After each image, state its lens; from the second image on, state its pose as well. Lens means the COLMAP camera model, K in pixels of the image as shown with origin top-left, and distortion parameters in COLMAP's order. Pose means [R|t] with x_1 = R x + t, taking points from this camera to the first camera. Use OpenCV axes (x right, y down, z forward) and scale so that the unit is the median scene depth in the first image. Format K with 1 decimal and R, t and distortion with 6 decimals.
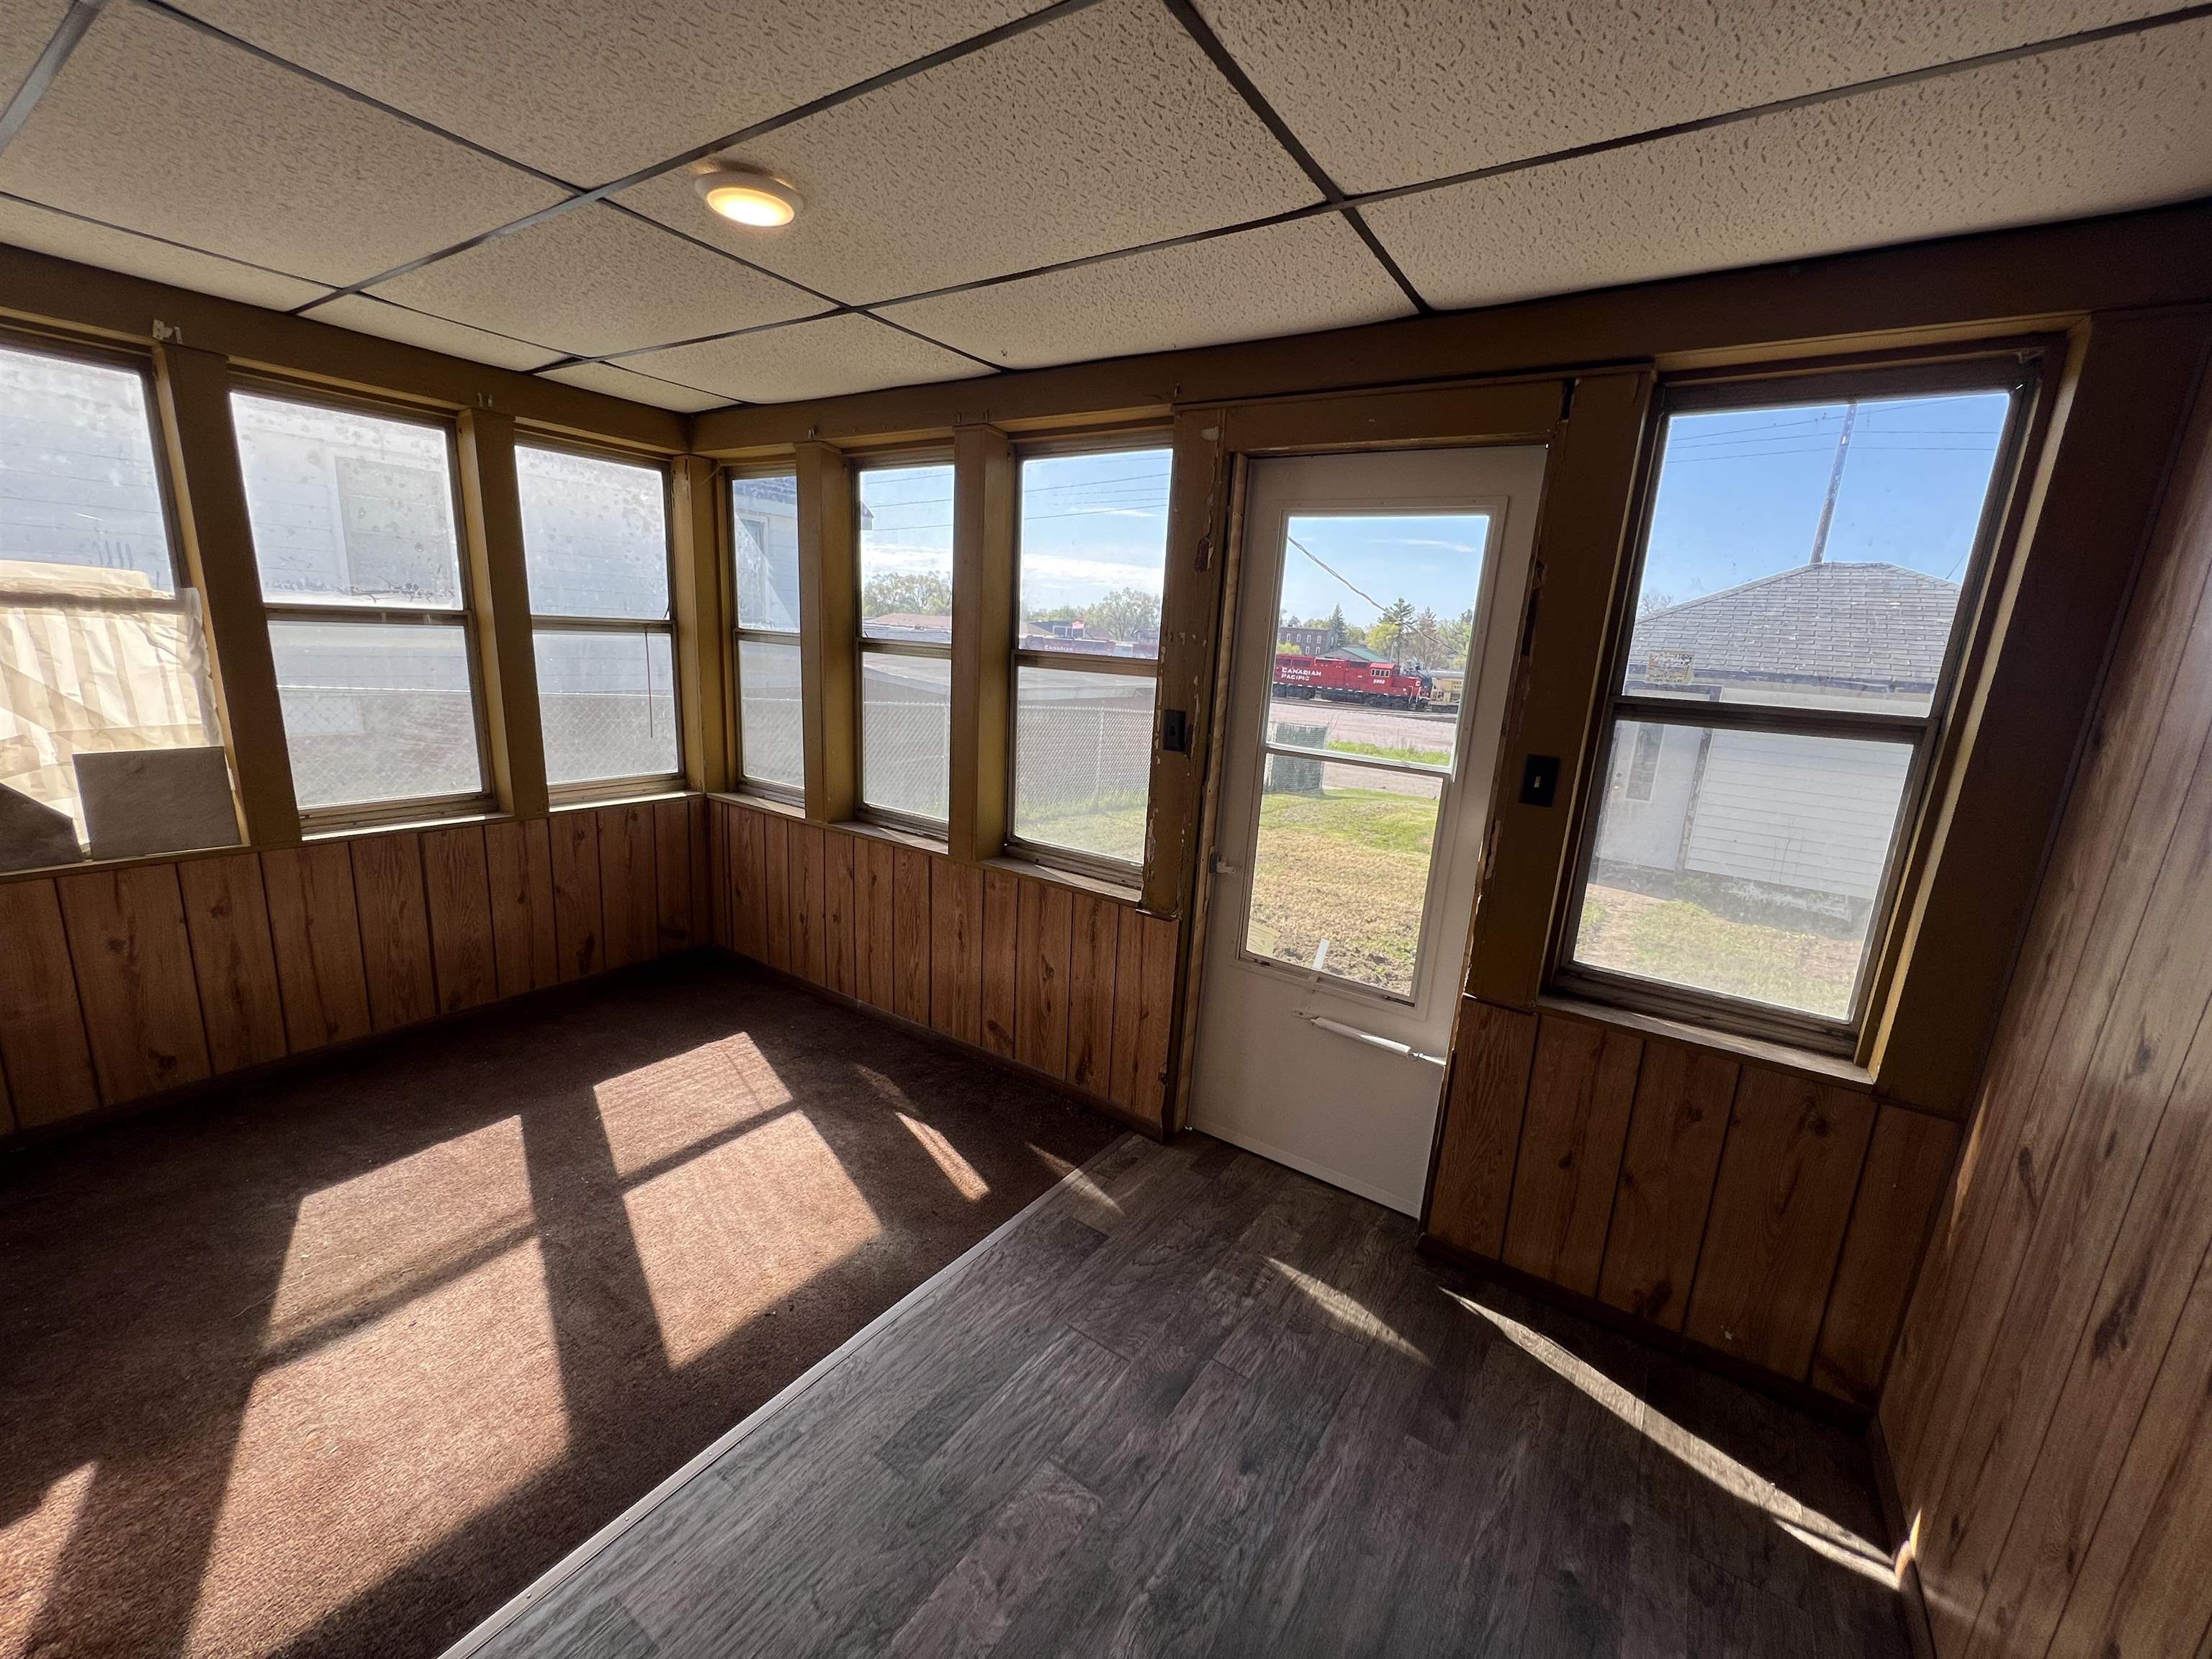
lens RADIAL K [[892.0, 0, 1114.7], [0, 892.0, 826.1], [0, 0, 1]] dist [0.004887, 0.000265]
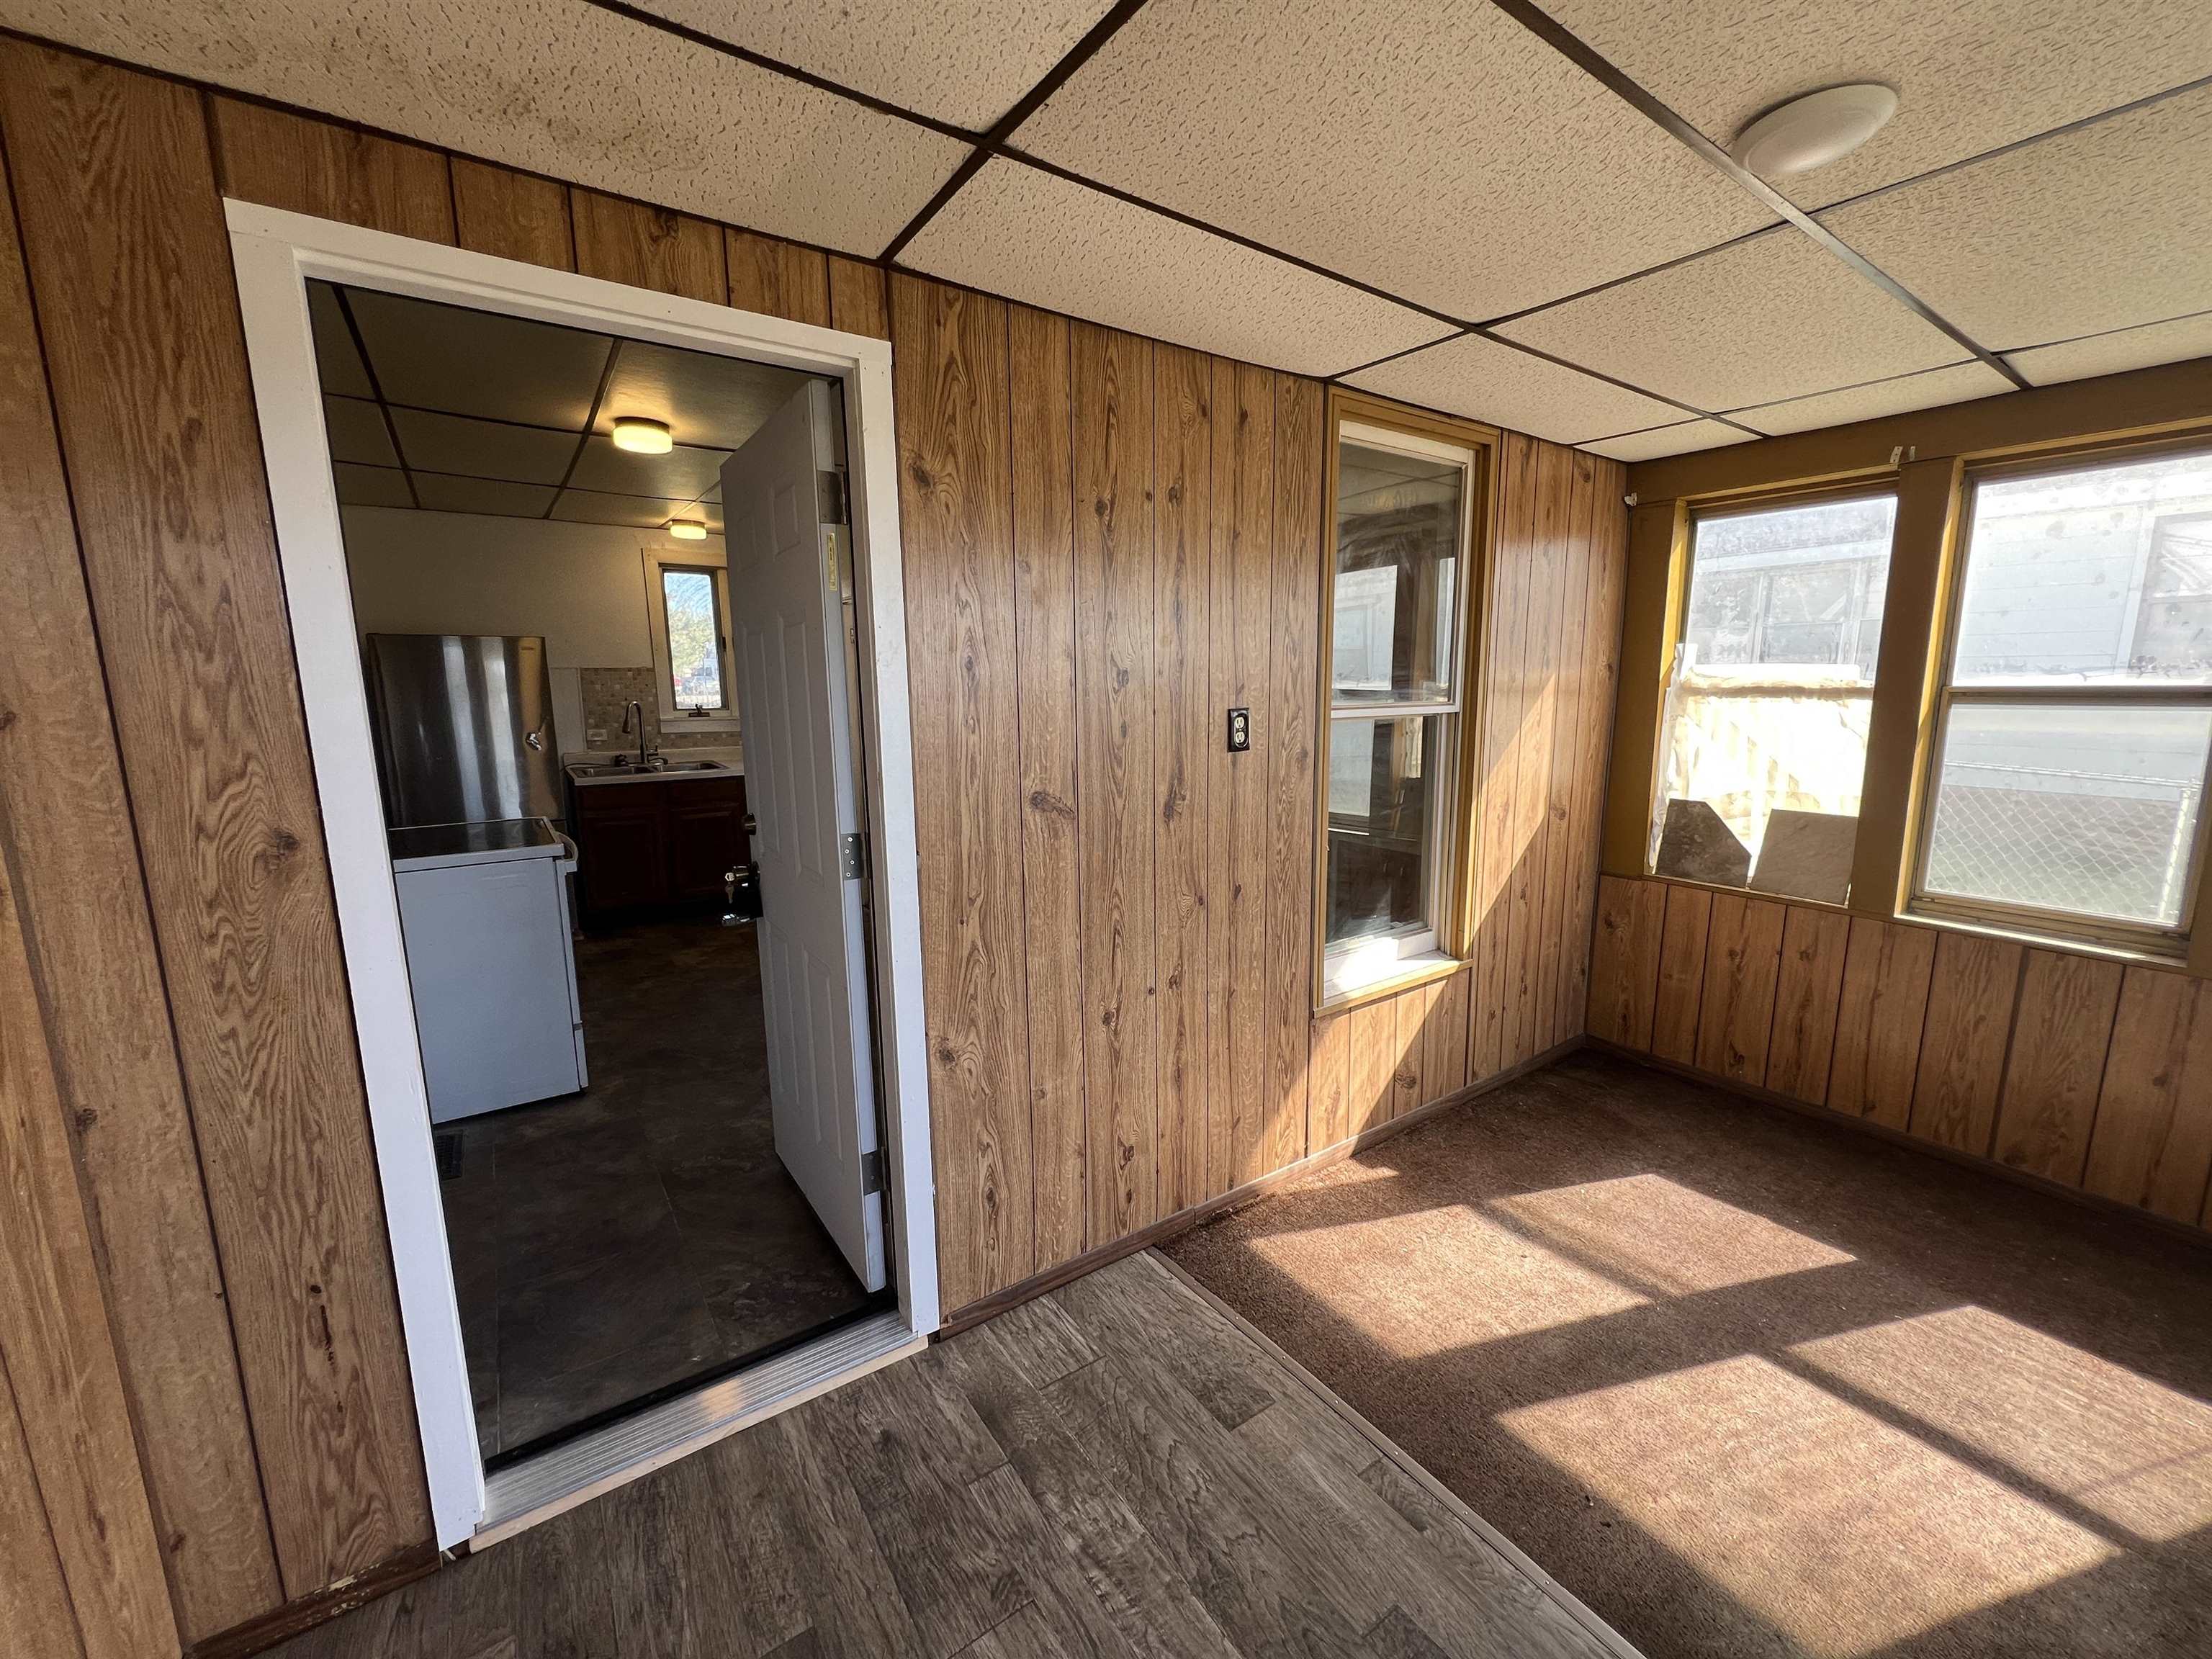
lens RADIAL K [[892.0, 0, 1115.7], [0, 892.0, 837.4], [0, 0, 1]] dist [0.004887, 0.000265]
pose [[-0.357021, 0.112777, -0.927263, 0.398611], [-0.216072, 0.955791, 0.199440, -0.096818], [0.908762, 0.271559, -0.316870, 0.582031]]
